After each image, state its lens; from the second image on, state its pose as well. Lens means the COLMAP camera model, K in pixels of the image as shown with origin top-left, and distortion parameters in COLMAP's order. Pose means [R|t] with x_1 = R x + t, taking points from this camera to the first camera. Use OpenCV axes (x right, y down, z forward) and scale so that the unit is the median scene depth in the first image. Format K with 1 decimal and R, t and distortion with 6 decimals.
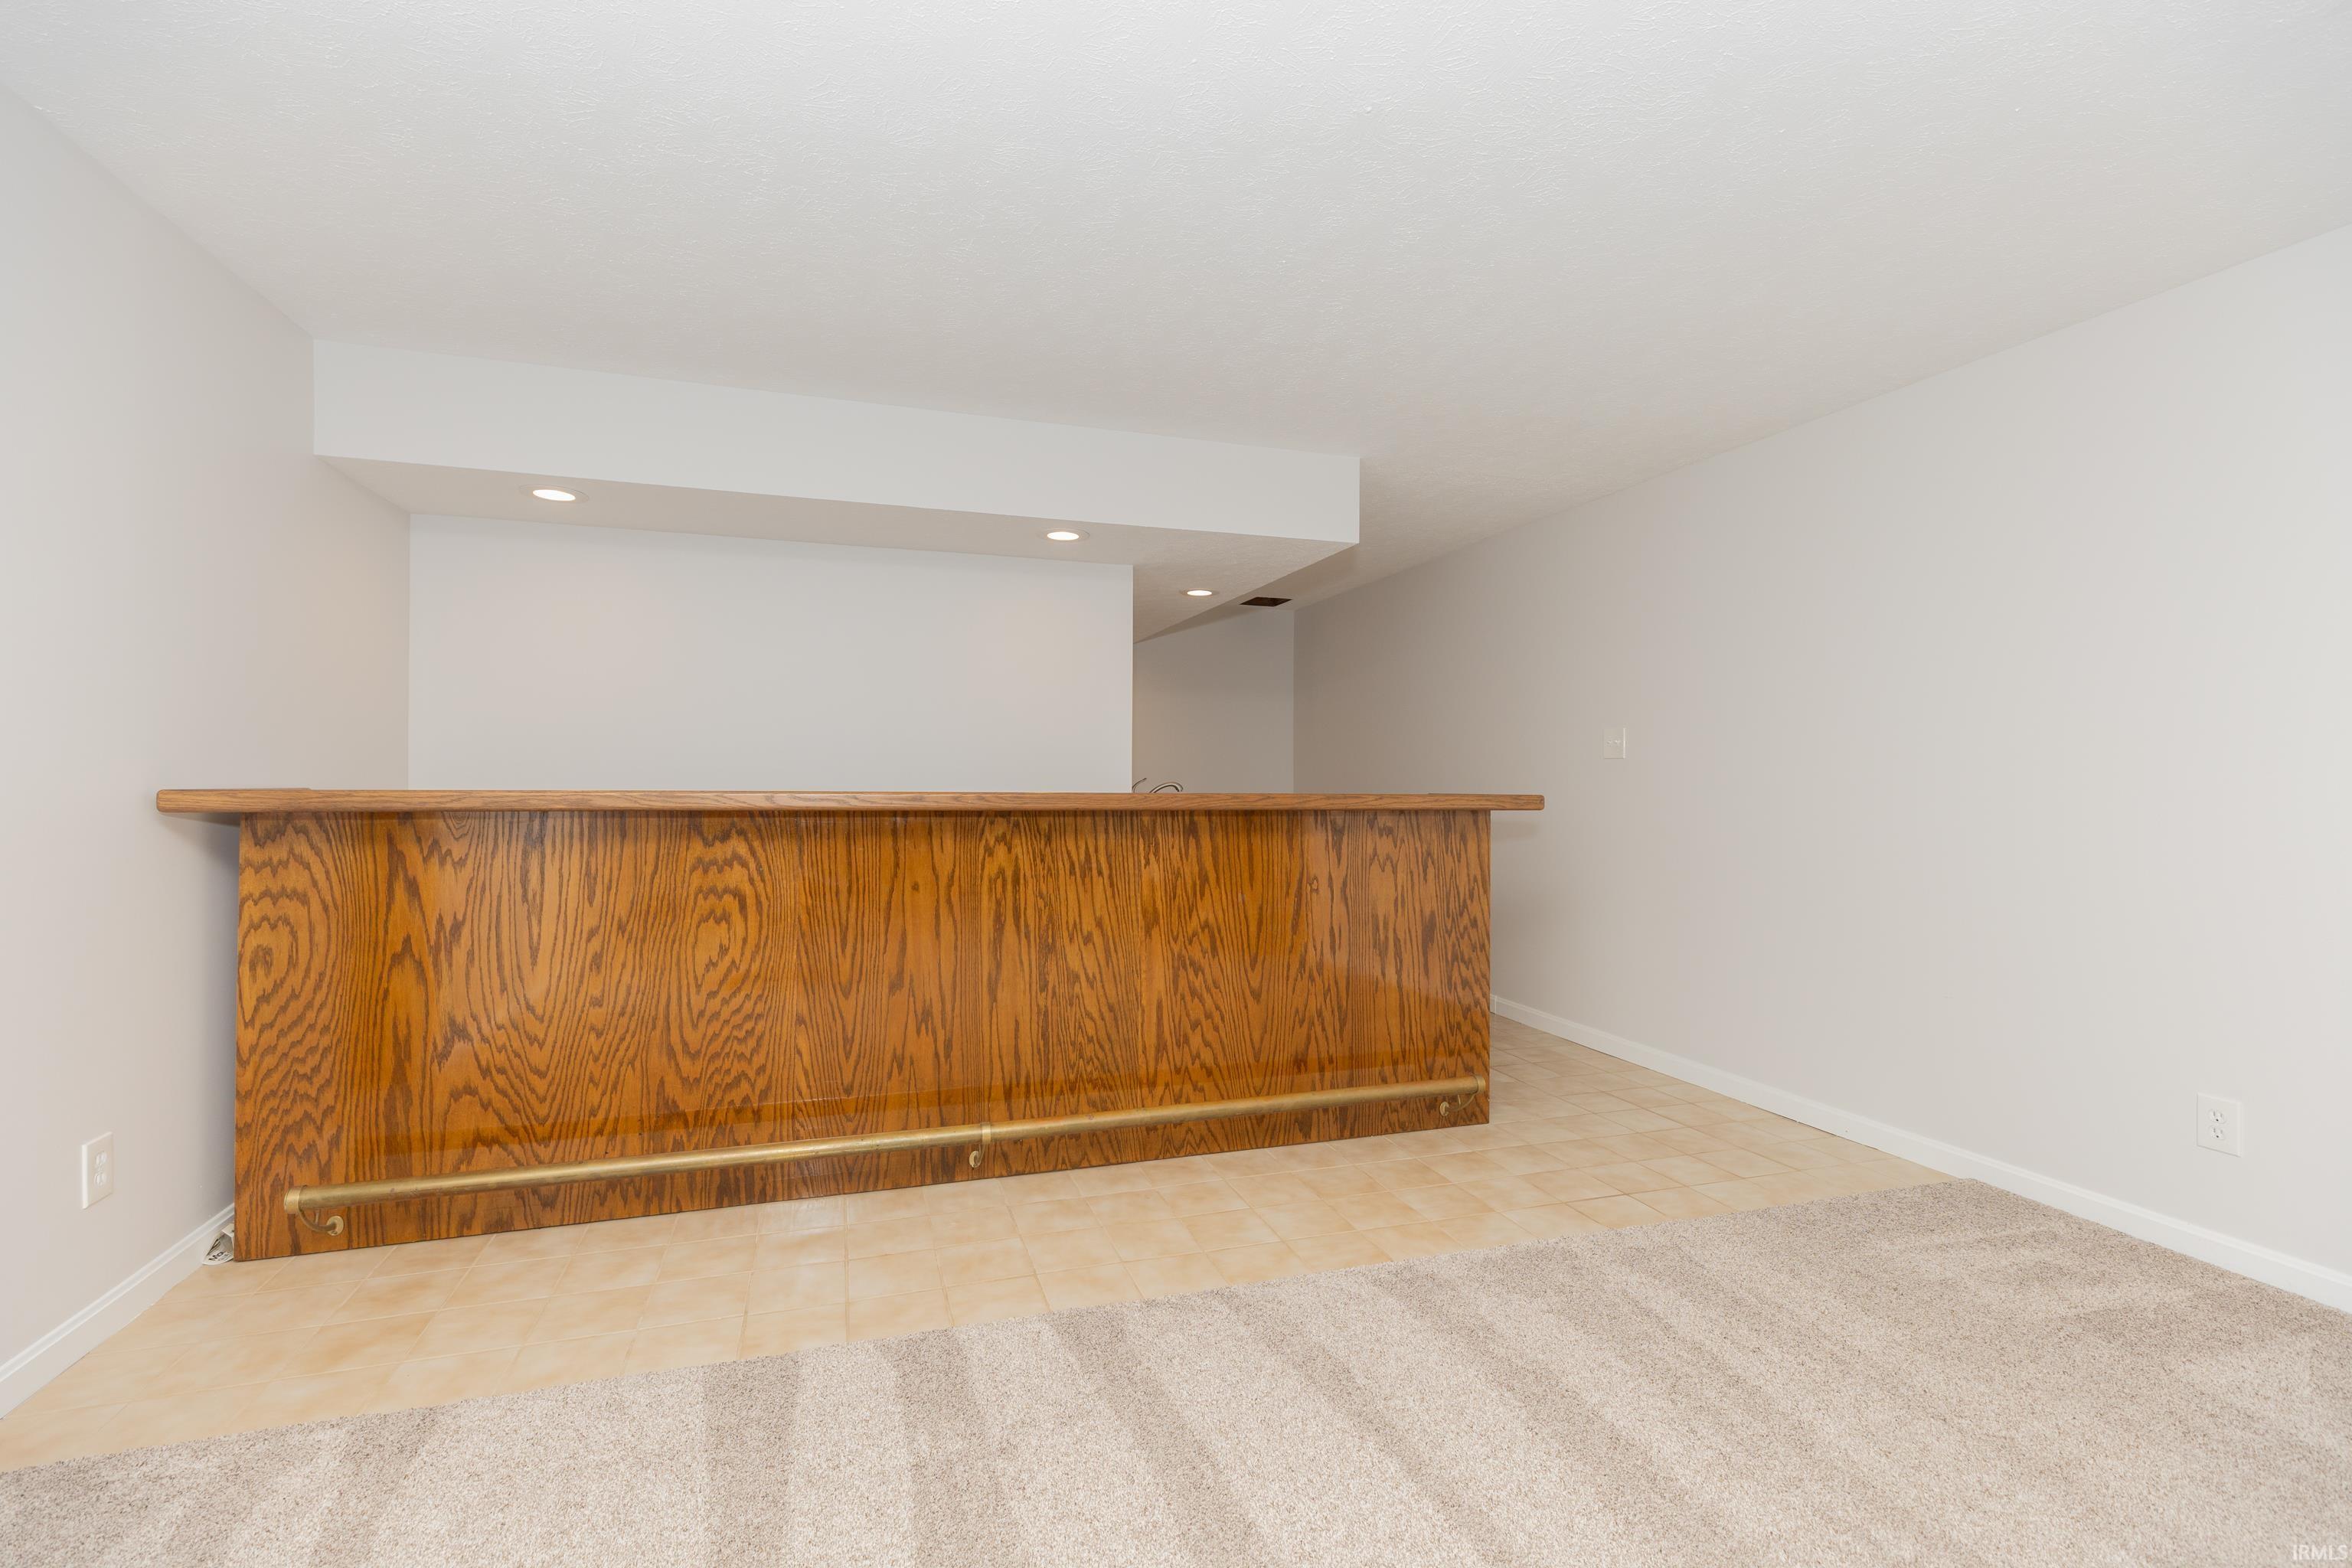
lens RADIAL K [[1042.6, 0, 1176.0], [0, 1042.6, 784.0], [0, 0, 1]] dist [0.002428, -0.000179]
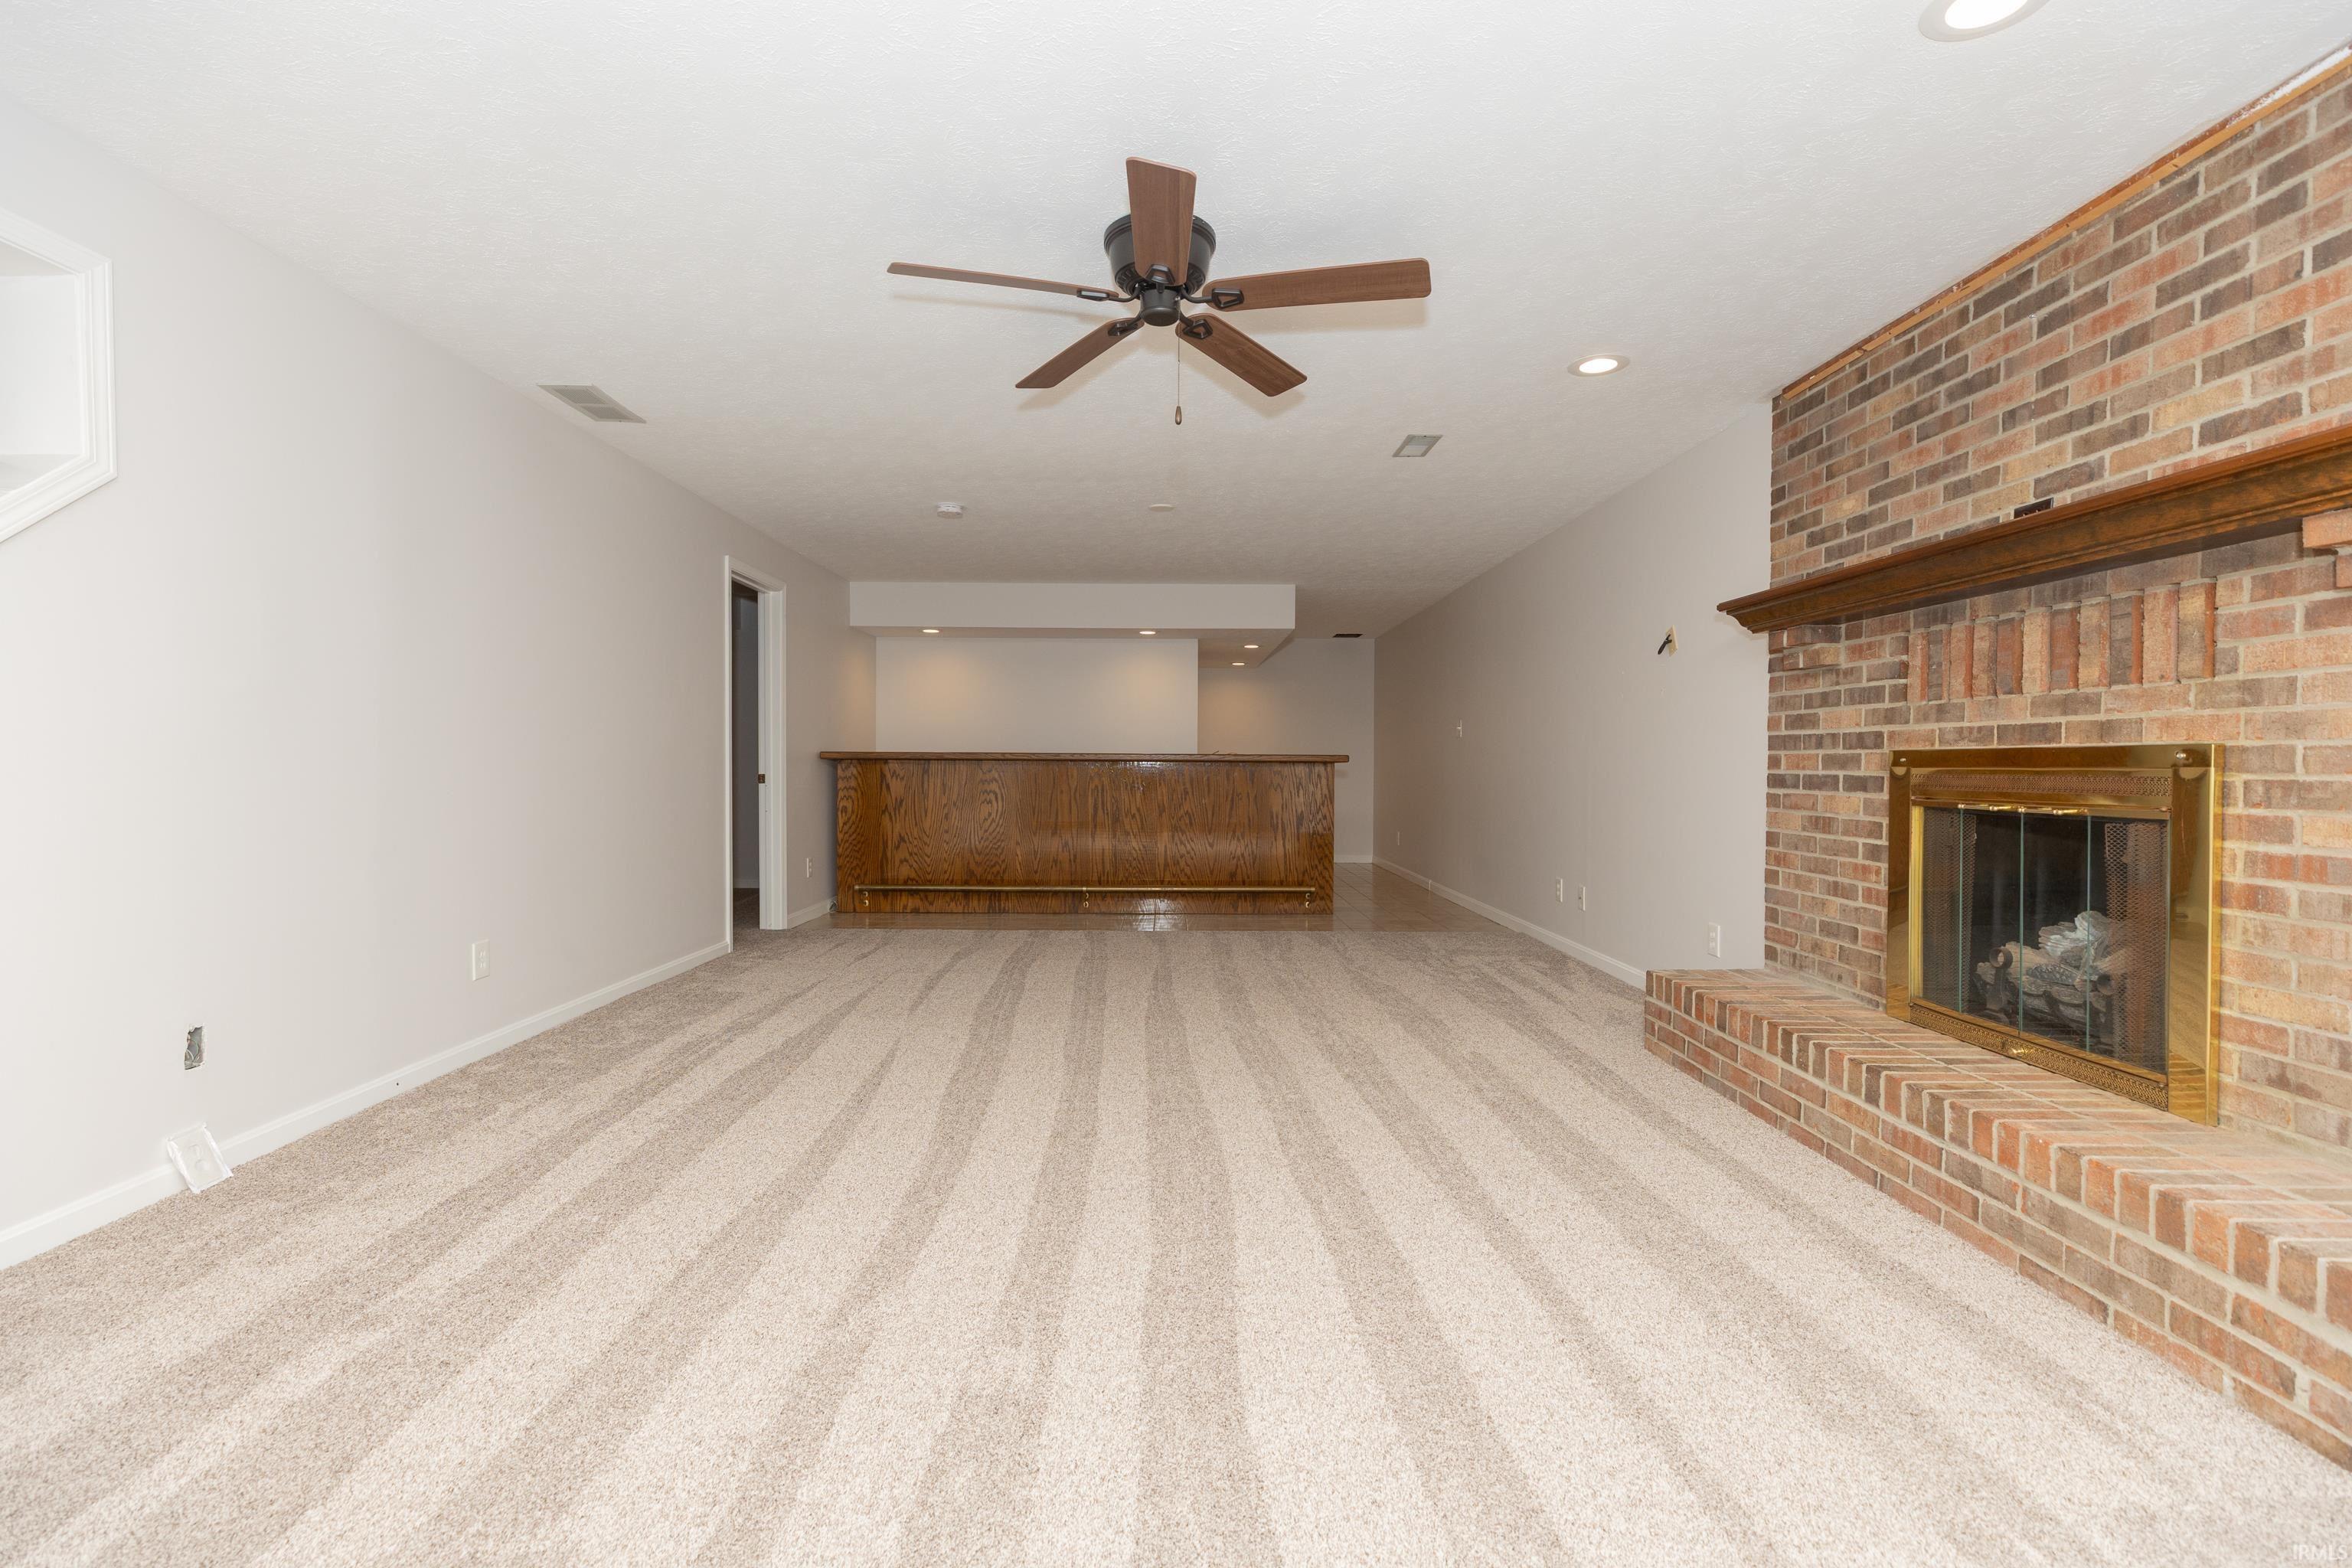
lens RADIAL K [[1042.6, 0, 1176.0], [0, 1042.6, 784.0], [0, 0, 1]] dist [0.002428, -0.000179]
pose [[0.957663, 0.002517, -0.287882, 0.665042], [-0.000836, 0.999982, 0.005962, 0.060061], [0.287892, -0.005469, 0.957647, -1.190027]]
